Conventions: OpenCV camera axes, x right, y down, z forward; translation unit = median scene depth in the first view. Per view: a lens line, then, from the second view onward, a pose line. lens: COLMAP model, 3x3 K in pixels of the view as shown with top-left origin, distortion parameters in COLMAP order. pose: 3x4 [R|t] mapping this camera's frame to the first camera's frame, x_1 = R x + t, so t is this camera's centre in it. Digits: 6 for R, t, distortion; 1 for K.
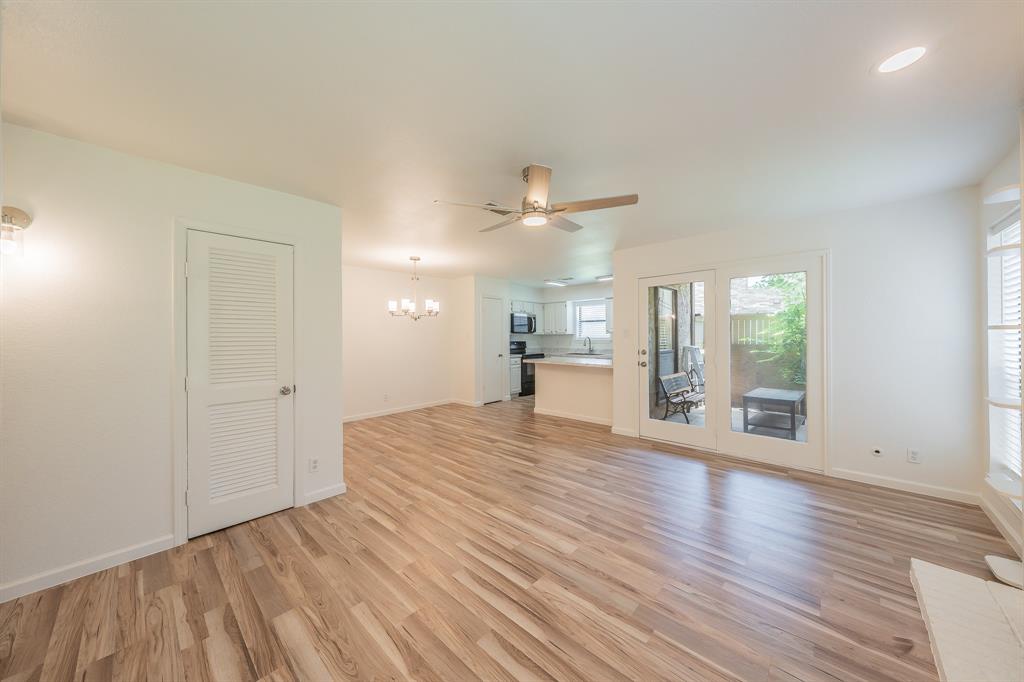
lens RADIAL K [[350.1, 0, 511.7], [0, 350.1, 337.8], [0, 0, 1]] dist [-0.000699, -0.000068]
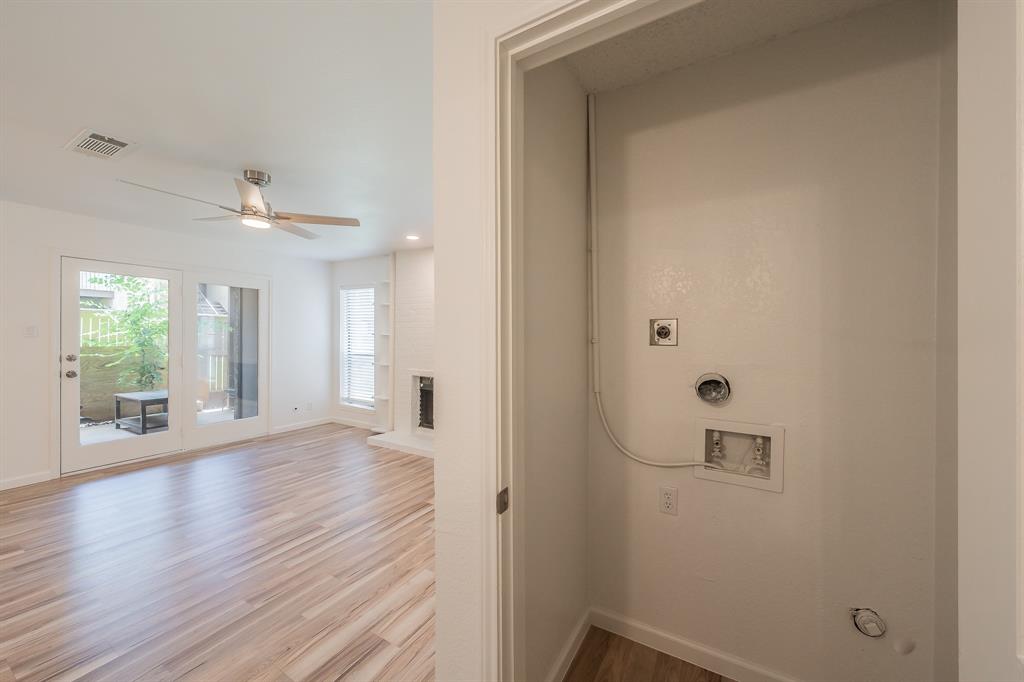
lens RADIAL K [[372.6, 0, 515.1], [0, 372.6, 338.2], [0, 0, 1]] dist [-0.002861, 0.000042]
pose [[-0.208704, 0.003380, 0.977973, -1.177797], [-0.000096, 0.999994, -0.003477, 0.002912], [-0.977979, -0.000820, -0.208703, 0.489305]]
